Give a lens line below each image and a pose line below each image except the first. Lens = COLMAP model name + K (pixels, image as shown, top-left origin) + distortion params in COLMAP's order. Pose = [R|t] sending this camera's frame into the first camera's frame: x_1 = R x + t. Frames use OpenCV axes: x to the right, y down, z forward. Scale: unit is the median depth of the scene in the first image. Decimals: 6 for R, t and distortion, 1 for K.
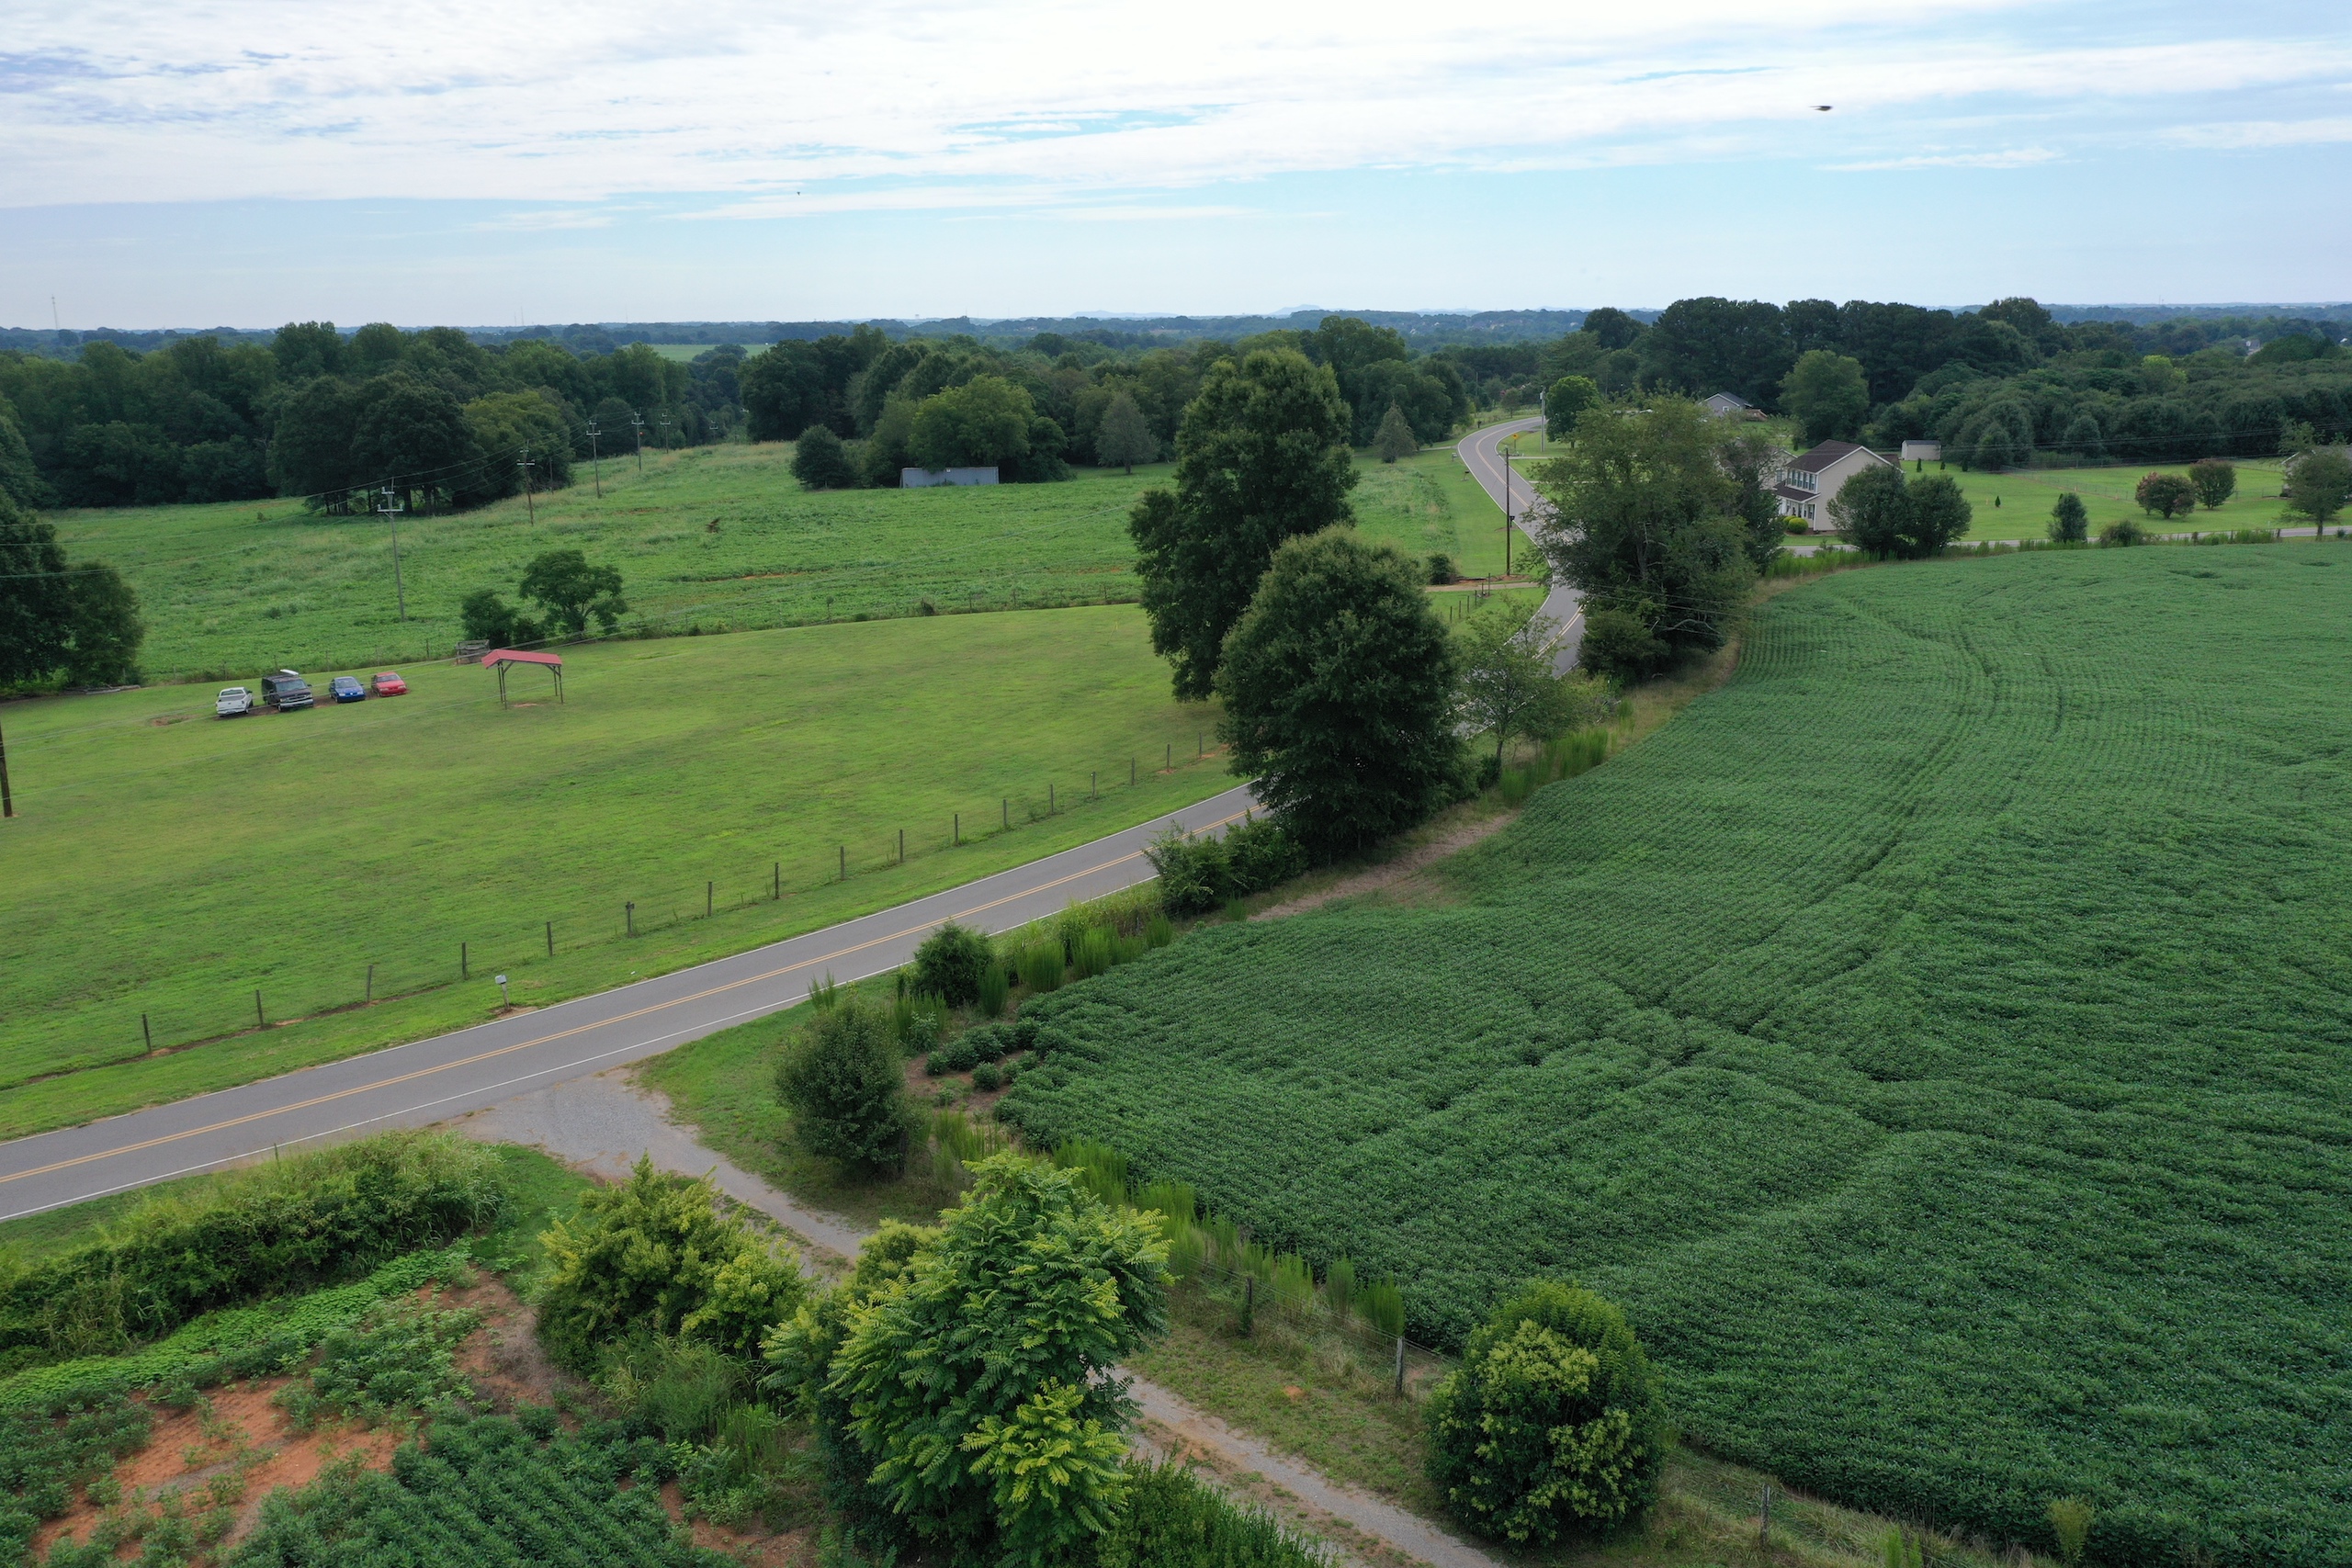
lens RADIAL K [[1852.0, 0, 1170.5], [0, 1852.0, 785.8], [0, 0, 1]] dist [0.001319, 0.002607]
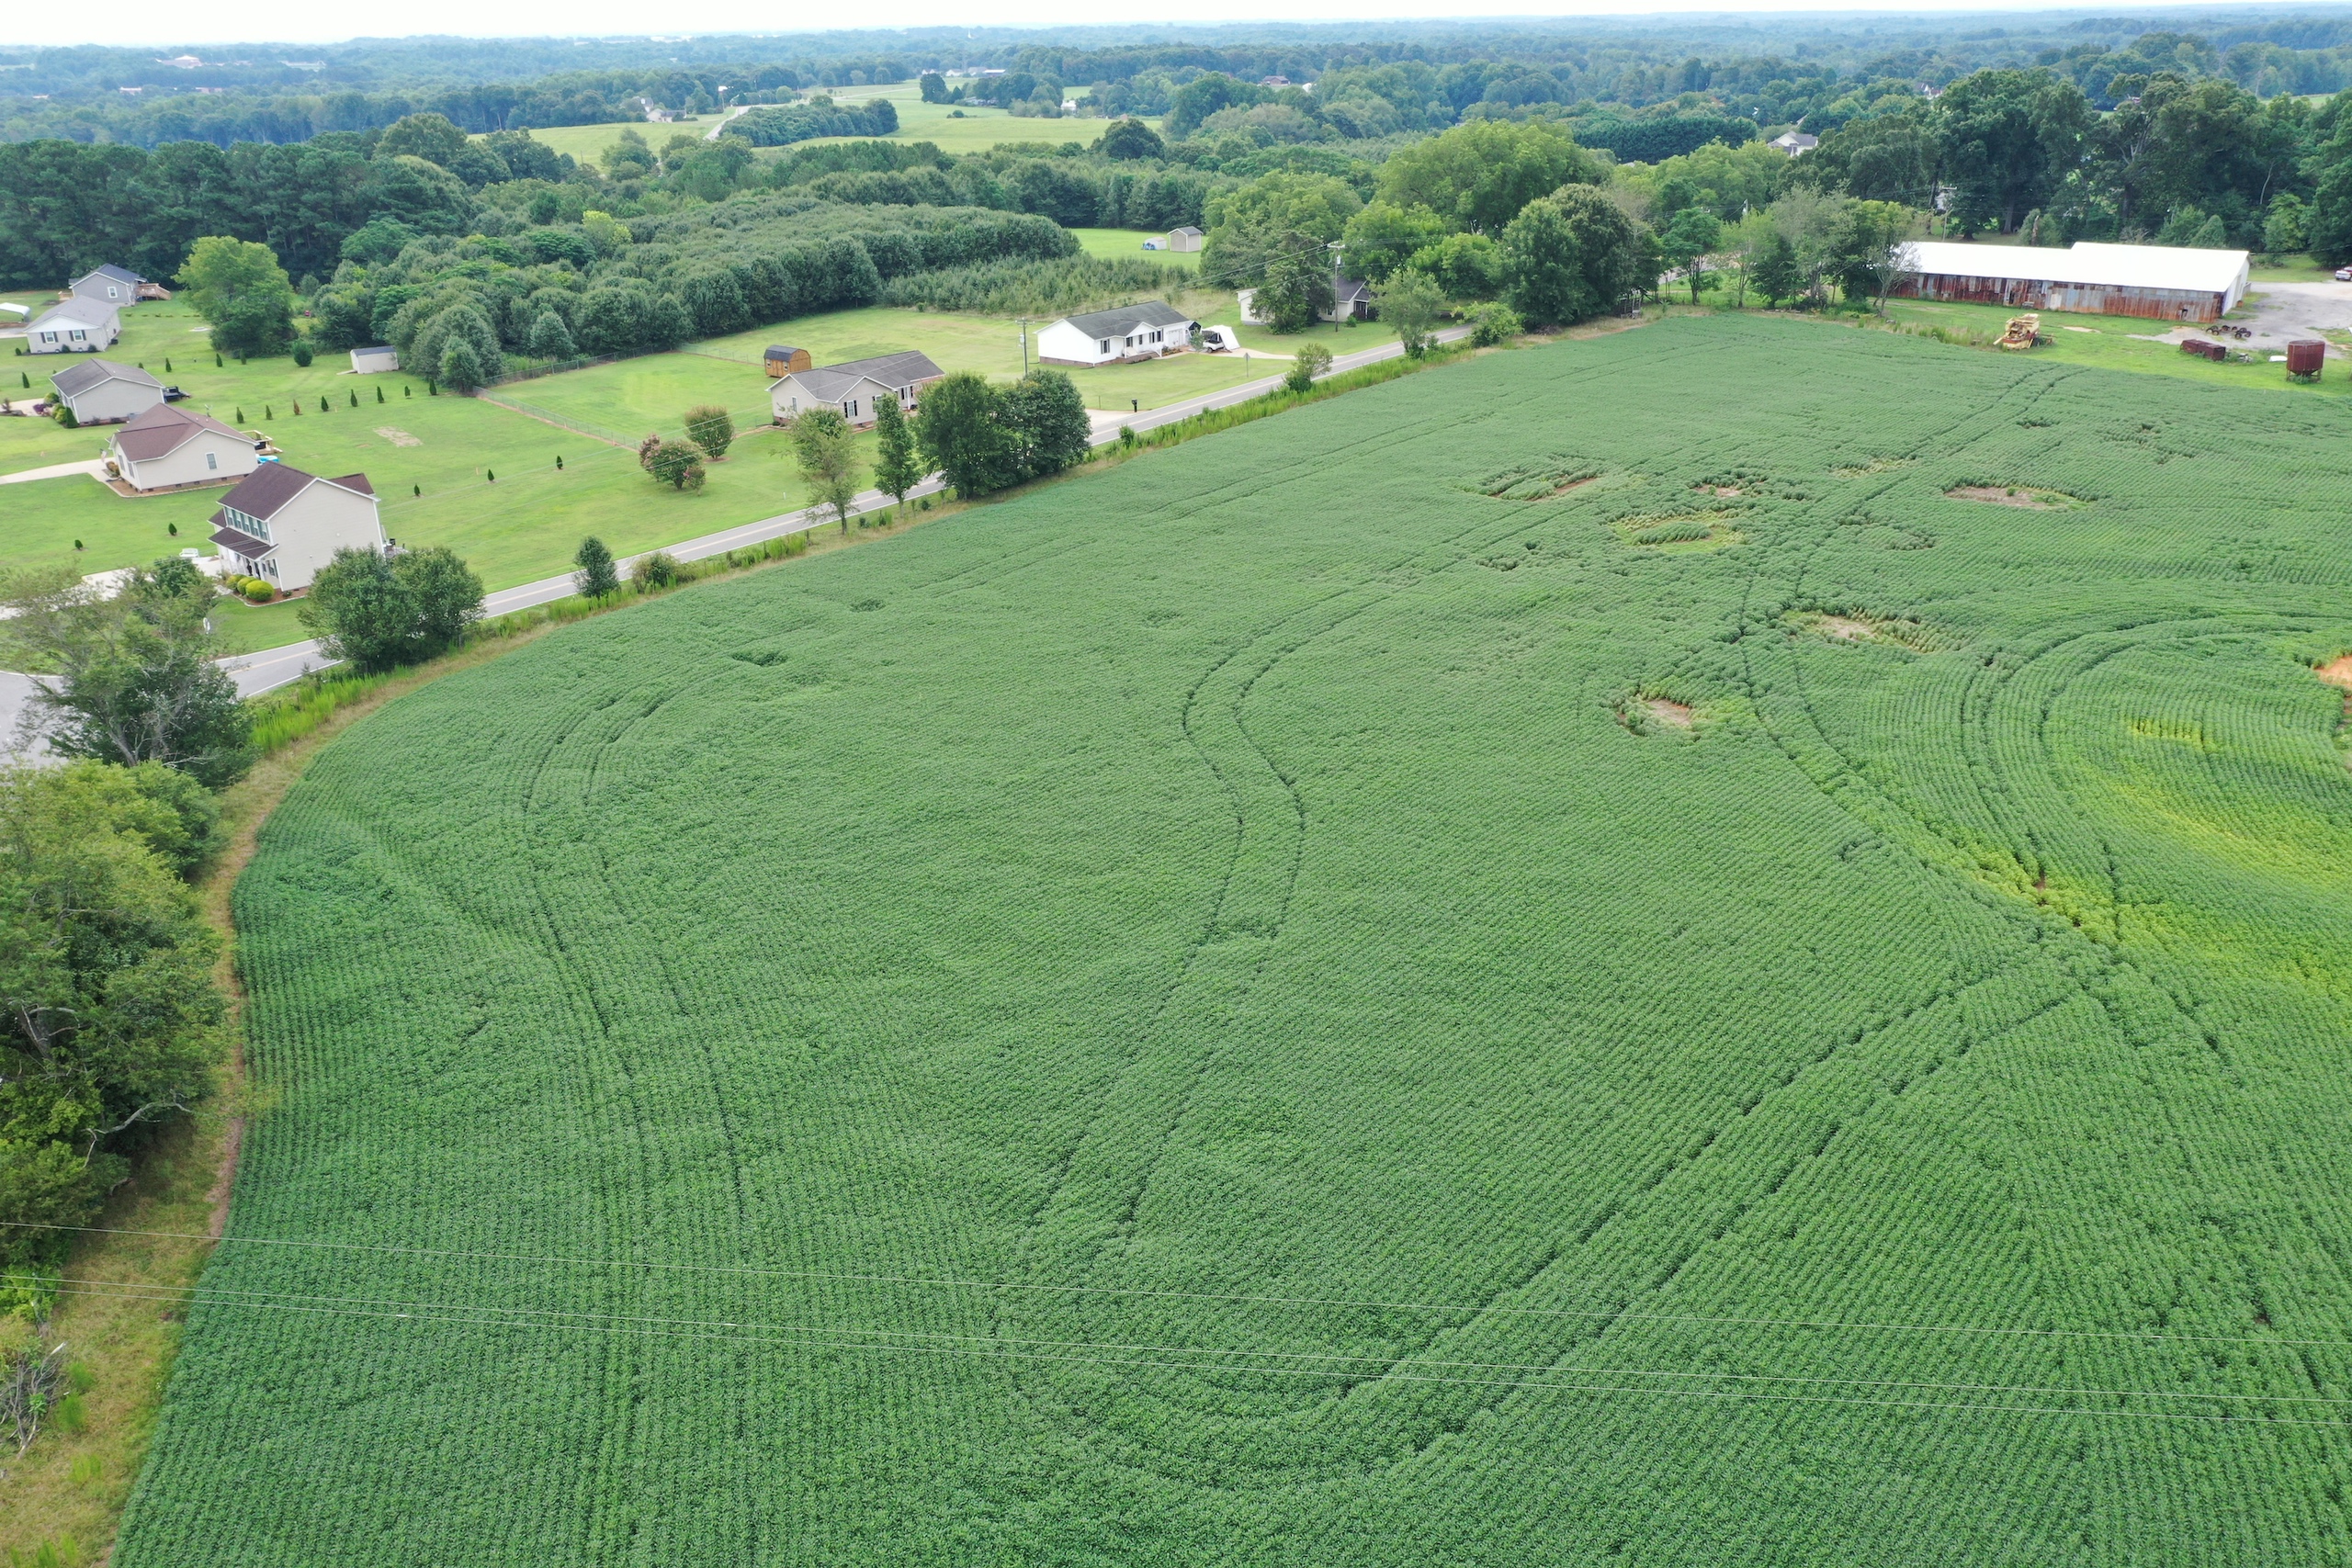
lens RADIAL K [[1852.0, 0, 1167.3], [0, 1852.0, 783.4], [0, 0, 1]] dist [0.001319, 0.002607]
pose [[0.710743, -0.268045, 0.650382, 0.061978], [0.177710, 0.962986, 0.202677, -0.108605], [-0.680635, -0.028472, 0.732070, 0.131917]]
